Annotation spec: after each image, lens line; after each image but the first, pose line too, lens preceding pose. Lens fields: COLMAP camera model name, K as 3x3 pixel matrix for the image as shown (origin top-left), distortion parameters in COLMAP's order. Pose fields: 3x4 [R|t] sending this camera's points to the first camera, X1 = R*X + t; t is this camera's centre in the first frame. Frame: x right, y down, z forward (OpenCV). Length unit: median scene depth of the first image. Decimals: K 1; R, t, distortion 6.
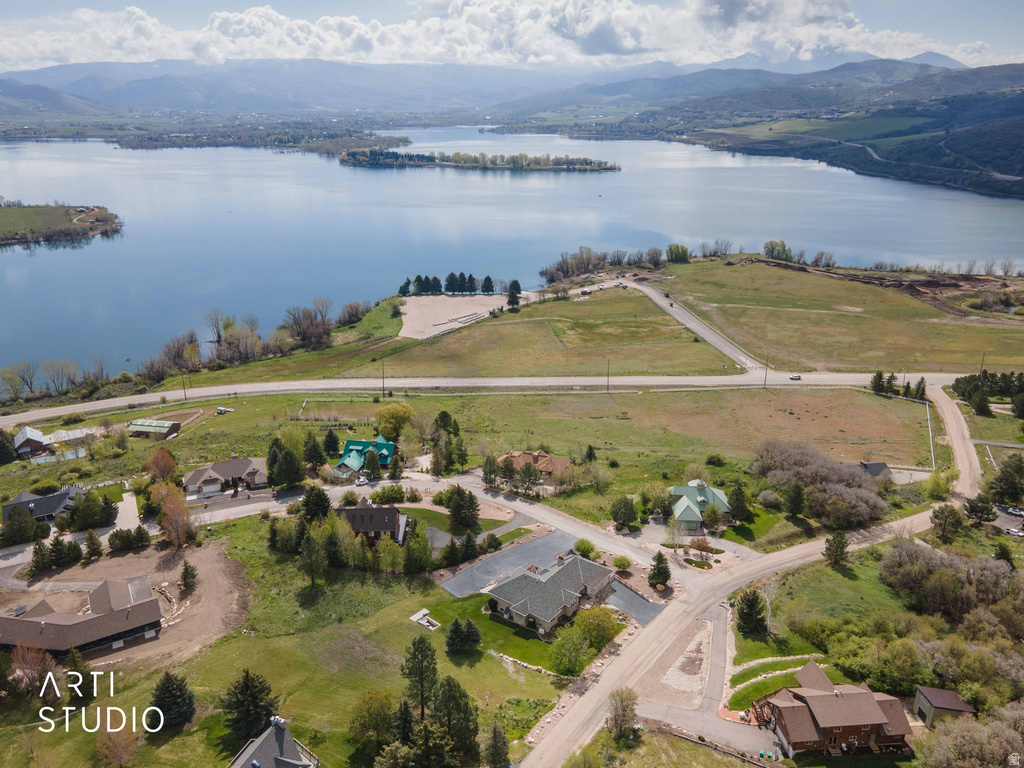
lens RADIAL K [[758.7, 0, 498.5], [0, 758.7, 384.4], [0, 0, 1]] dist [0.043535, 0.006629]
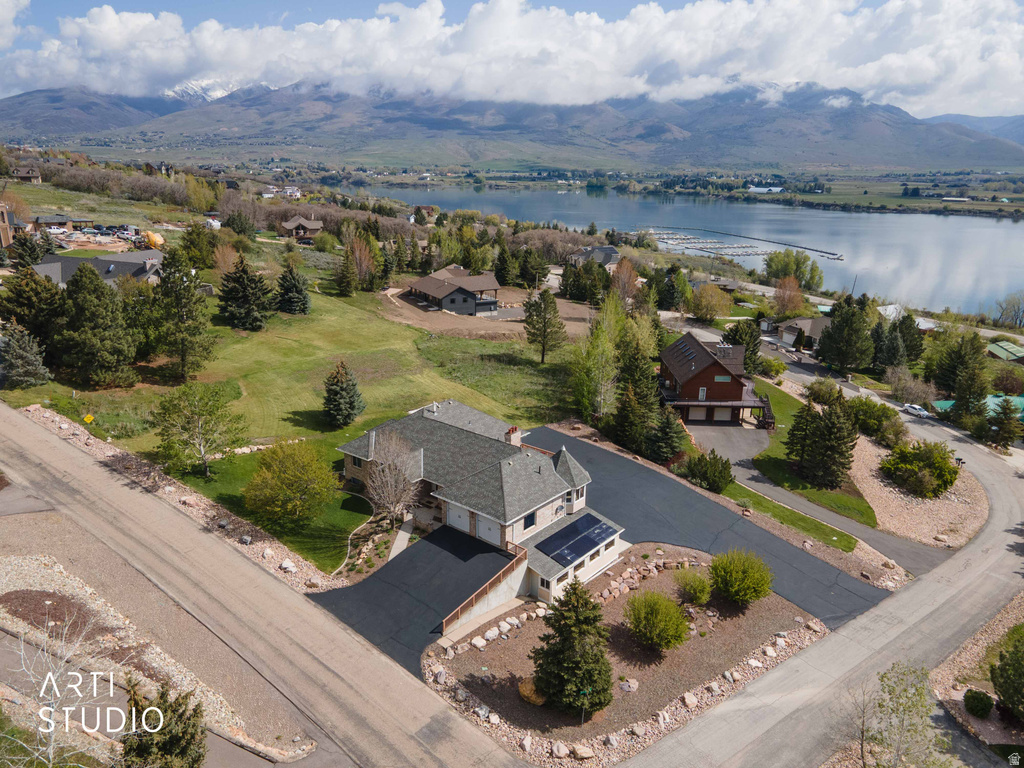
lens RADIAL K [[746.9, 0, 502.8], [0, 746.9, 381.0], [0, 0, 1]] dist [0.021952, 0.044123]
pose [[-0.023372, 0.297175, -0.954537, 0.141628], [-0.363365, 0.886972, 0.285038, 0.028142], [0.931354, 0.353508, 0.087253, 0.293702]]
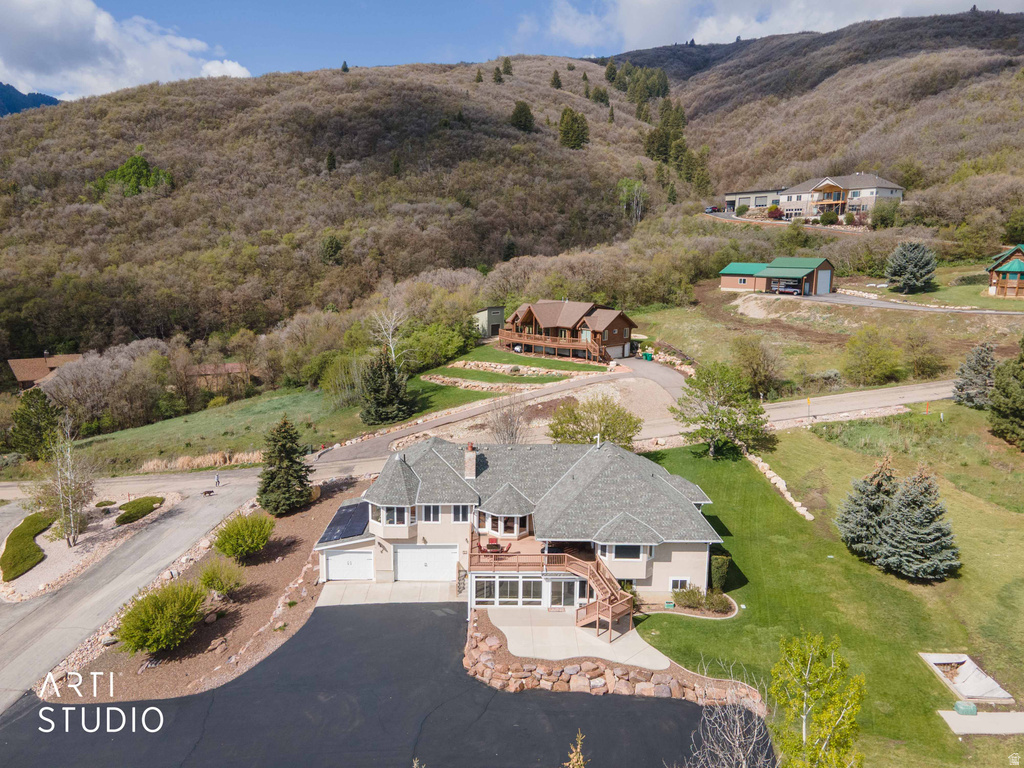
lens RADIAL K [[746.9, 0, 502.8], [0, 746.9, 381.0], [0, 0, 1]] dist [0.021952, 0.044123]
pose [[-0.636600, -0.130121, 0.760137, -0.050979], [0.266470, 0.887840, 0.375144, 0.026724], [-0.723695, 0.441371, -0.530526, 0.354337]]
